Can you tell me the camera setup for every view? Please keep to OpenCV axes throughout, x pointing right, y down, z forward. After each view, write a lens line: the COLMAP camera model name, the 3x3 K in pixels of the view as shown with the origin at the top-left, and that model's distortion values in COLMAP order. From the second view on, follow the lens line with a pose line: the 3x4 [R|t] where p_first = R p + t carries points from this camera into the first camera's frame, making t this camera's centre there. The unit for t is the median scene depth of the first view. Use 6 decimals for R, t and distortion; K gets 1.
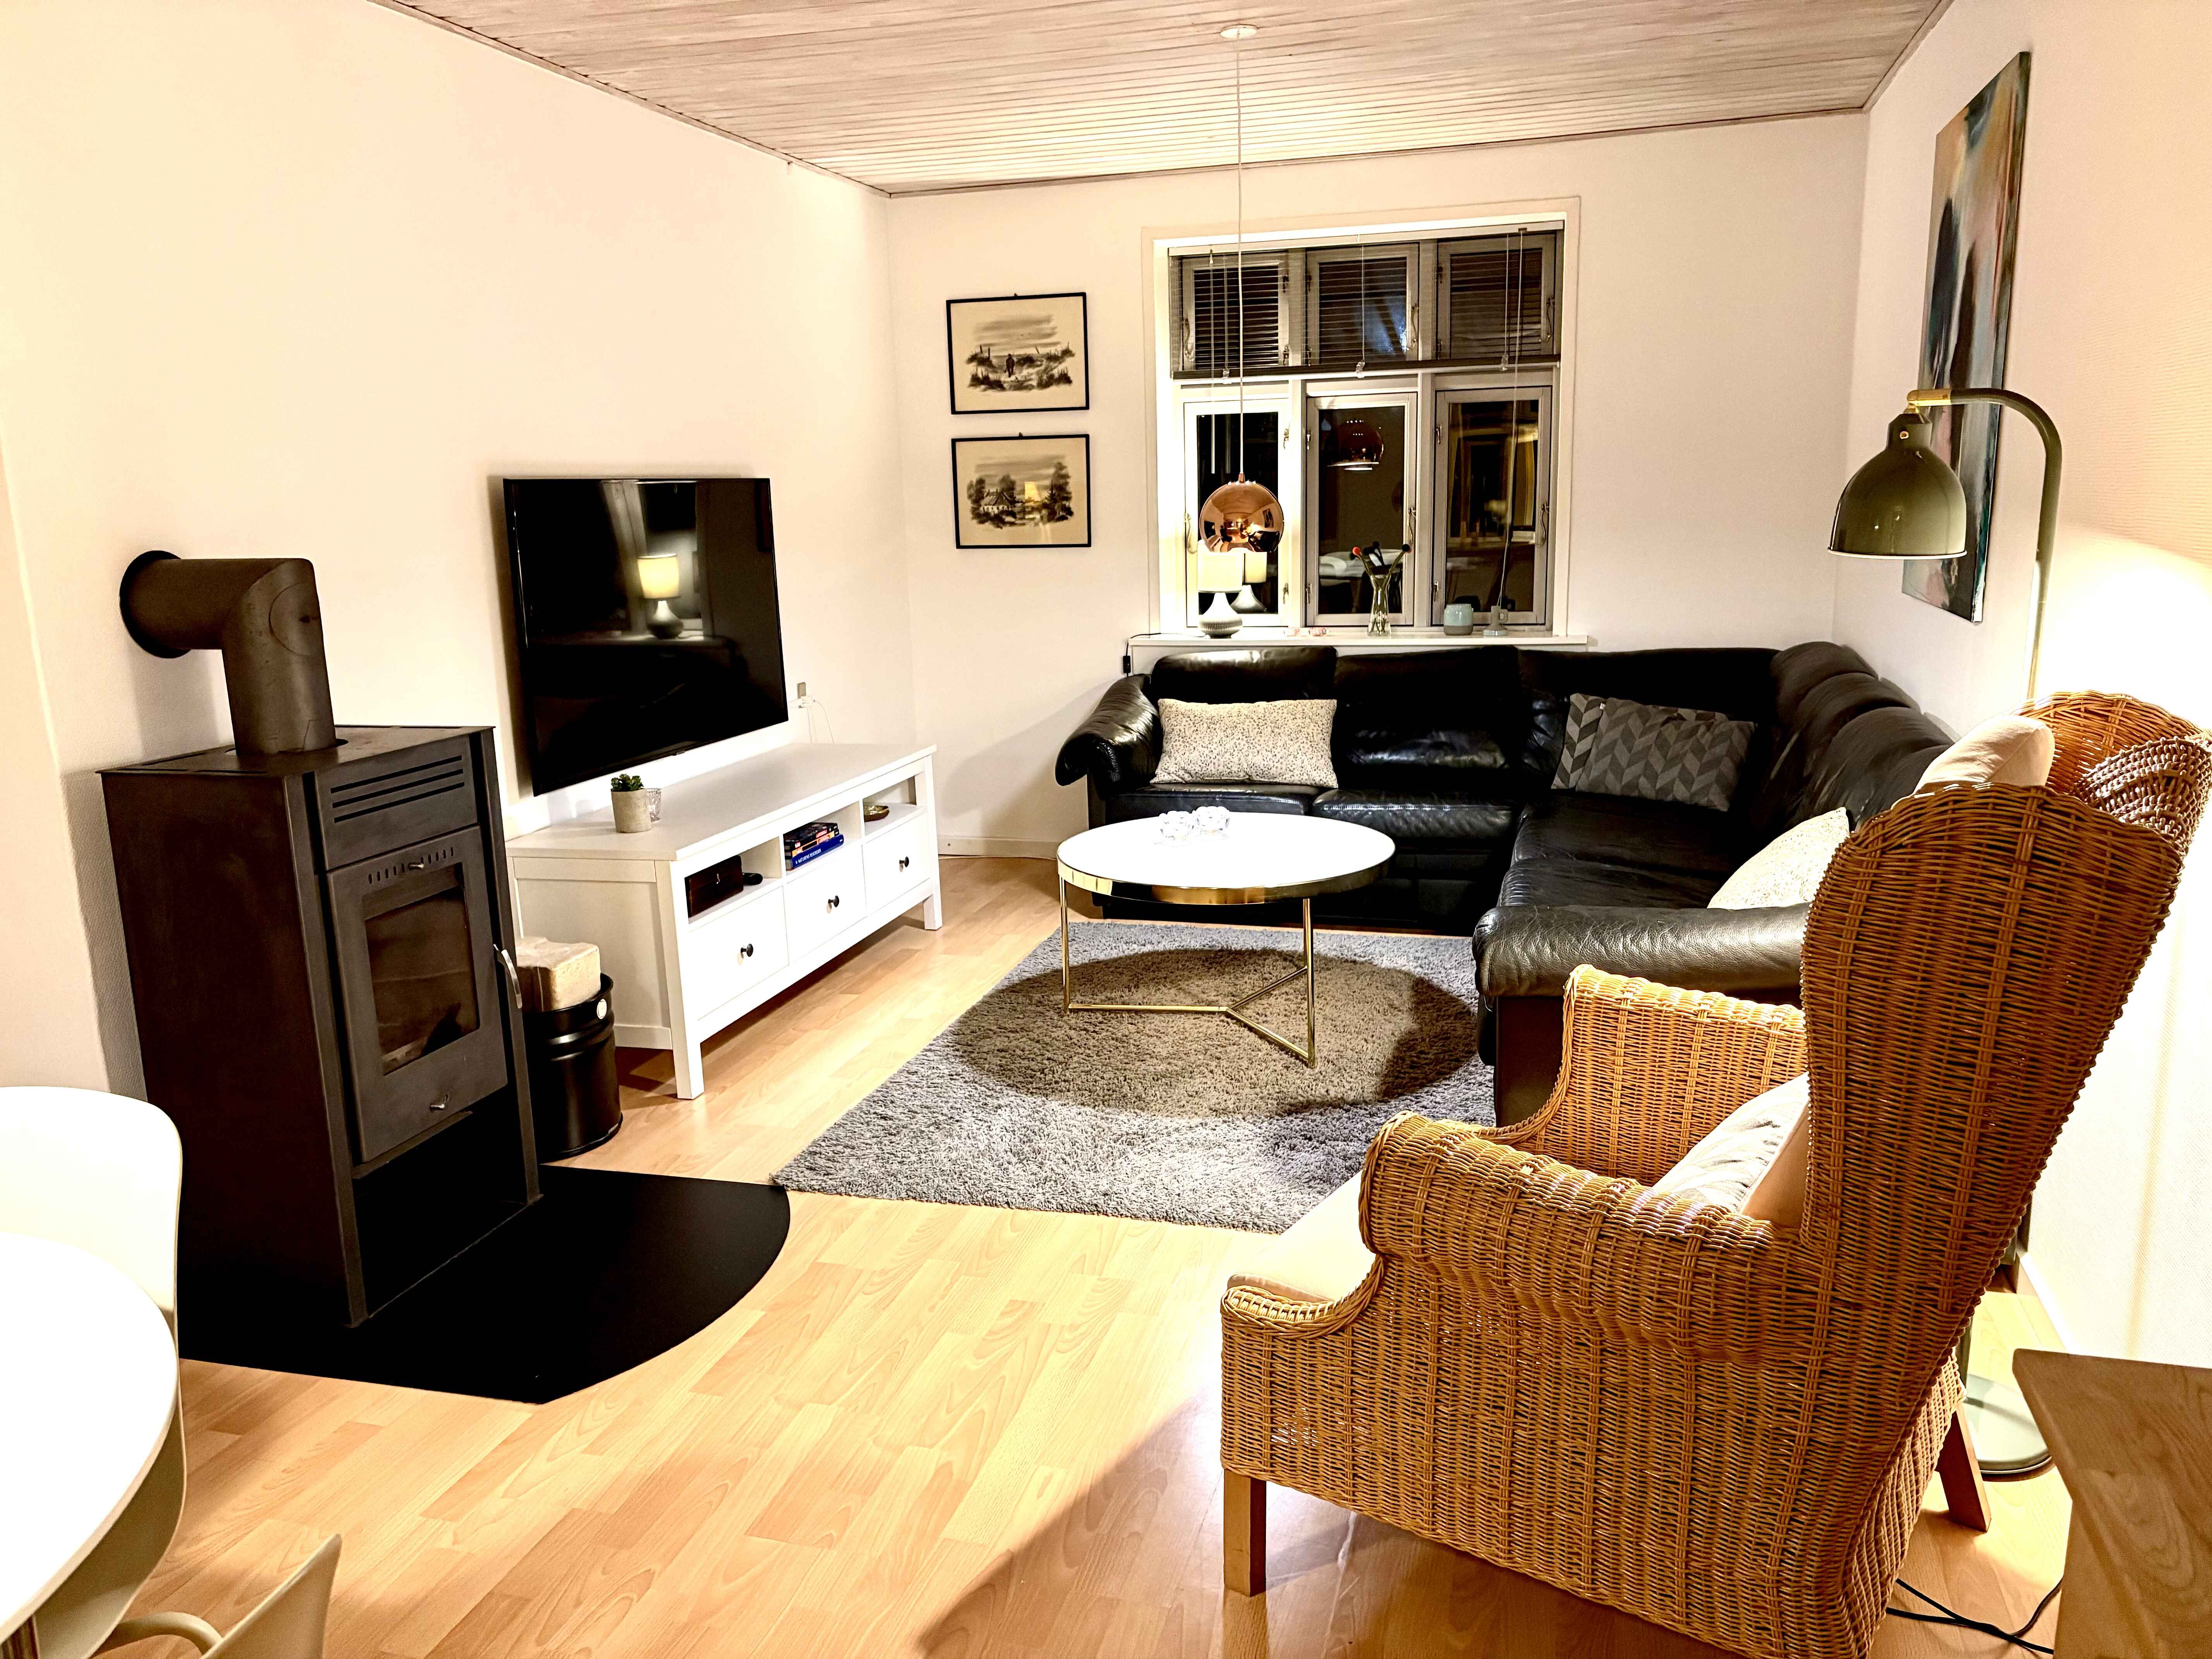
lens RADIAL K [[1700.6, 0, 1098.6], [0, 1700.6, 829.0], [0, 0, 1]] dist [0.043666, 0.000487]
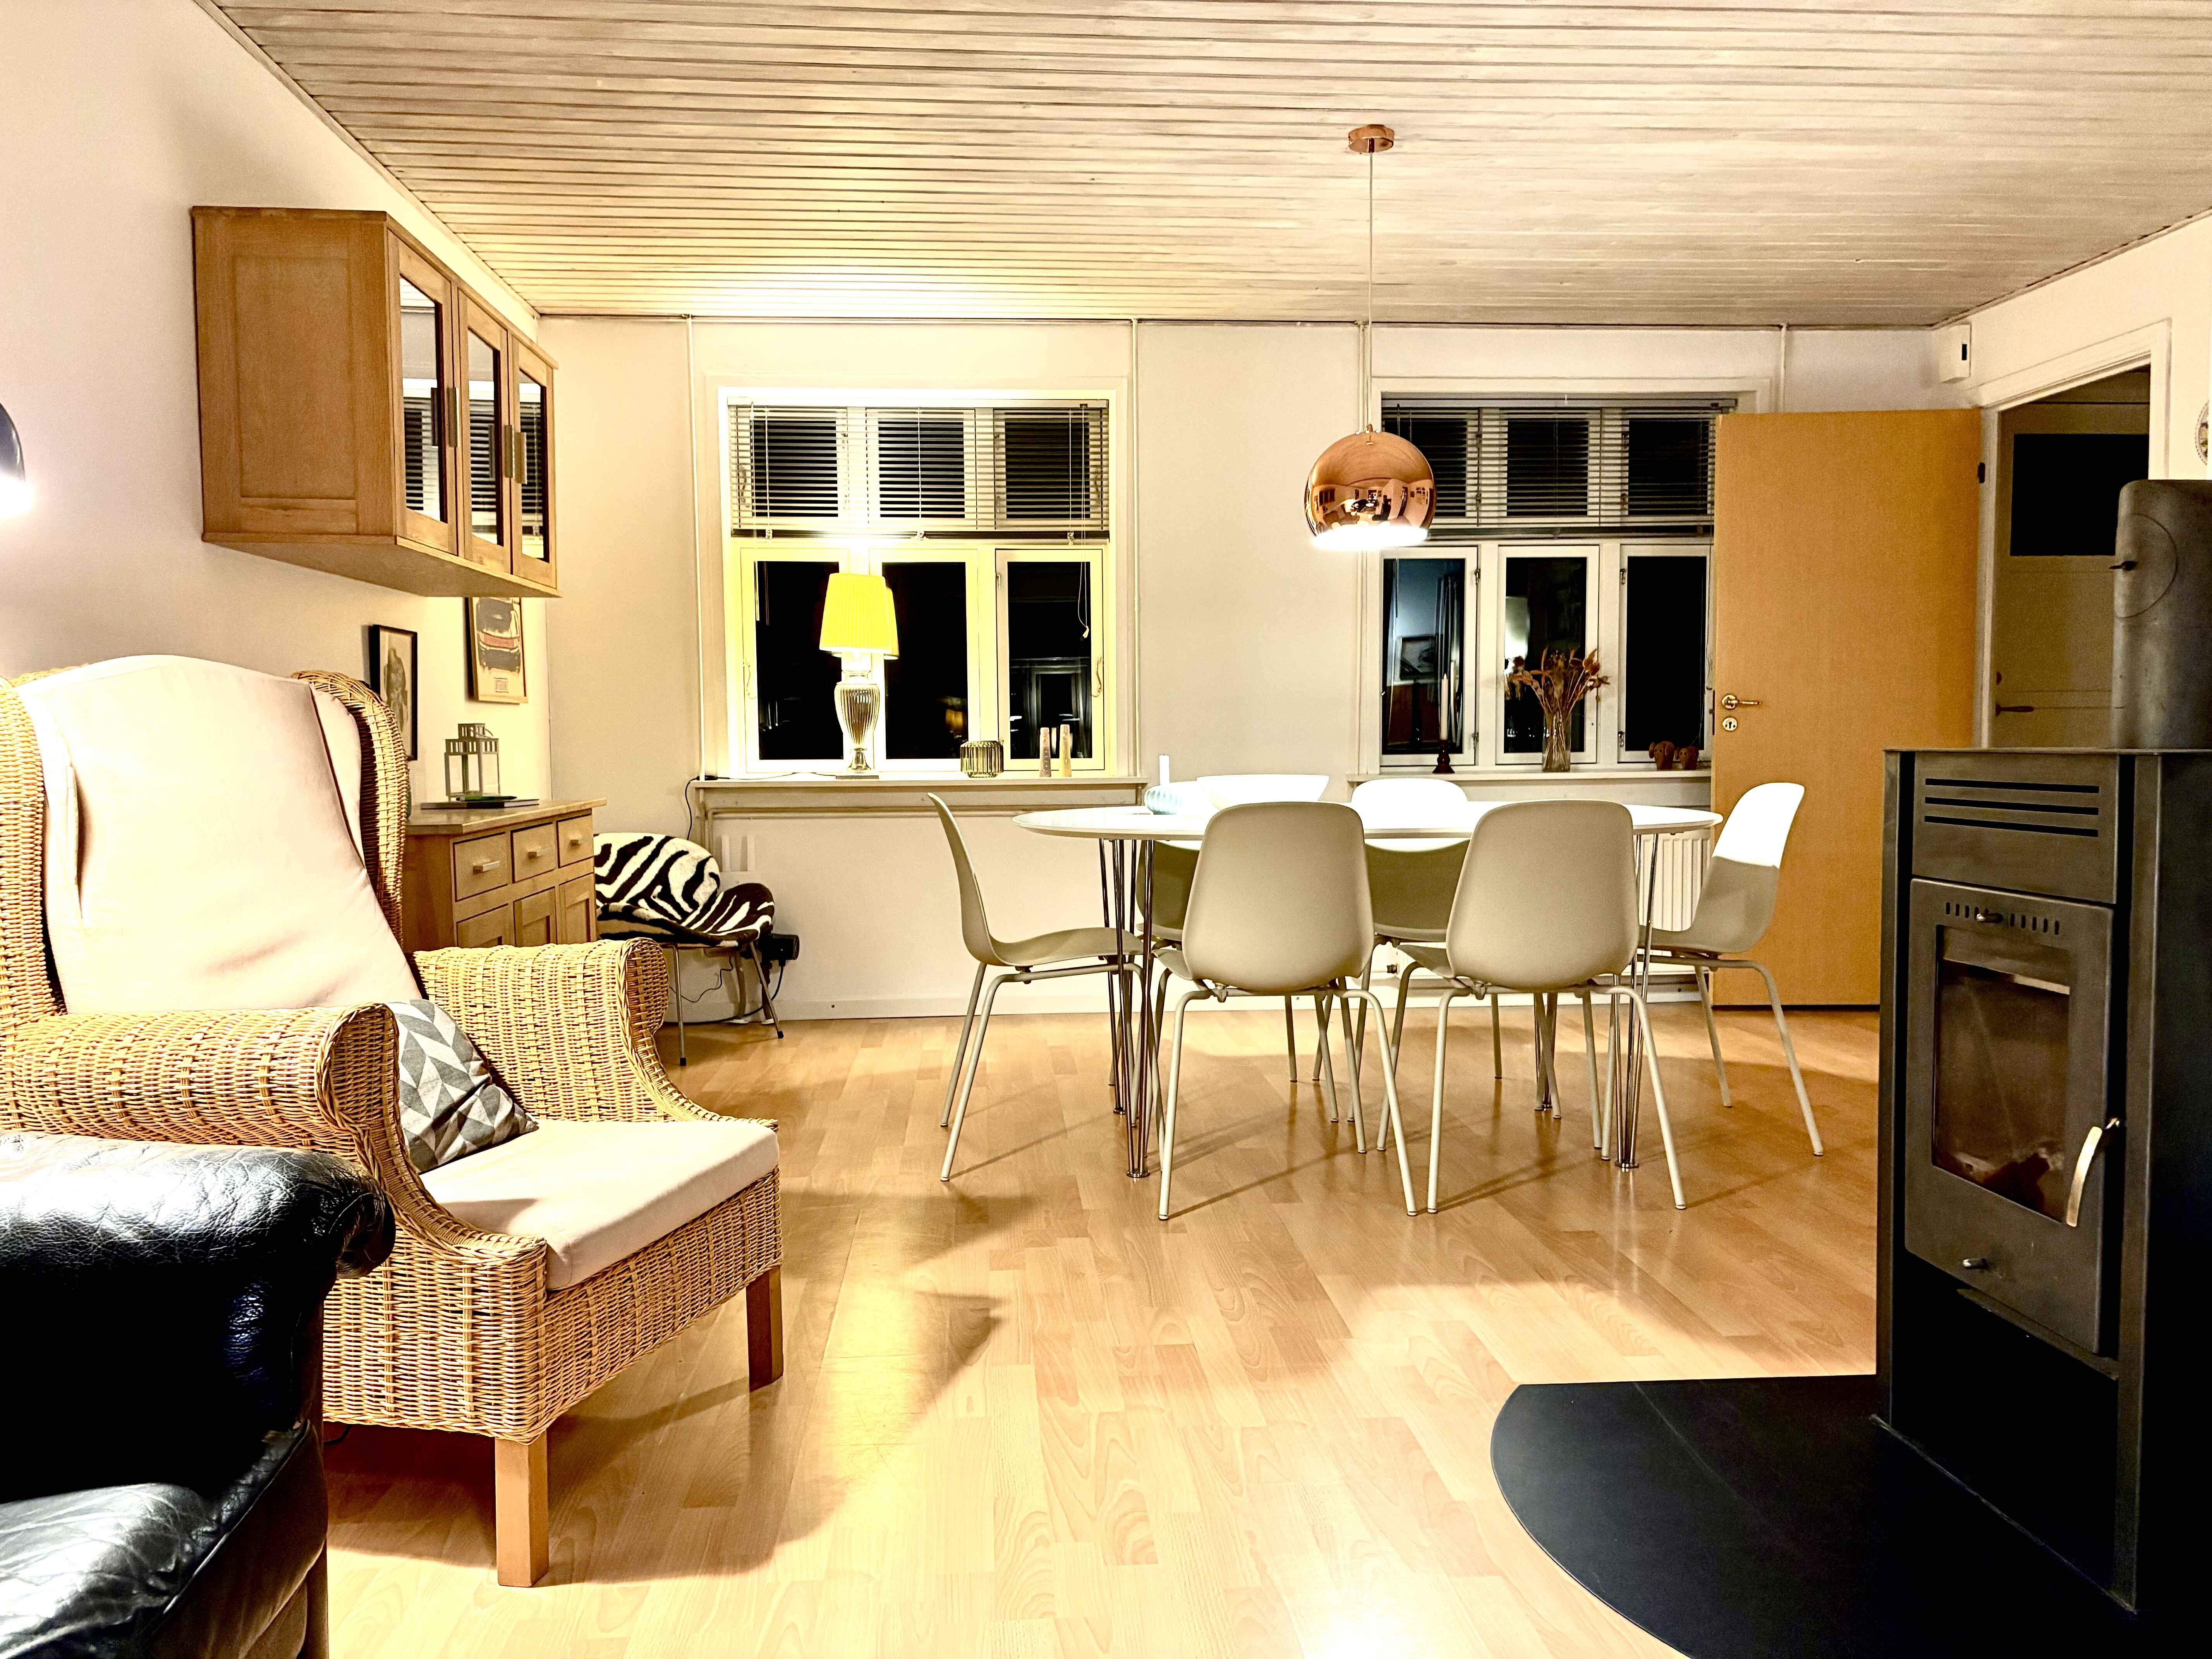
lens RADIAL K [[1700.6, 0, 1098.6], [0, 1700.6, 829.0], [0, 0, 1]] dist [0.043666, 0.000487]
pose [[-0.939361, 0.051055, -0.339108, 0.225420], [-0.038318, 0.967037, 0.251737, -0.217098], [0.340782, 0.249466, -0.906441, 1.839759]]
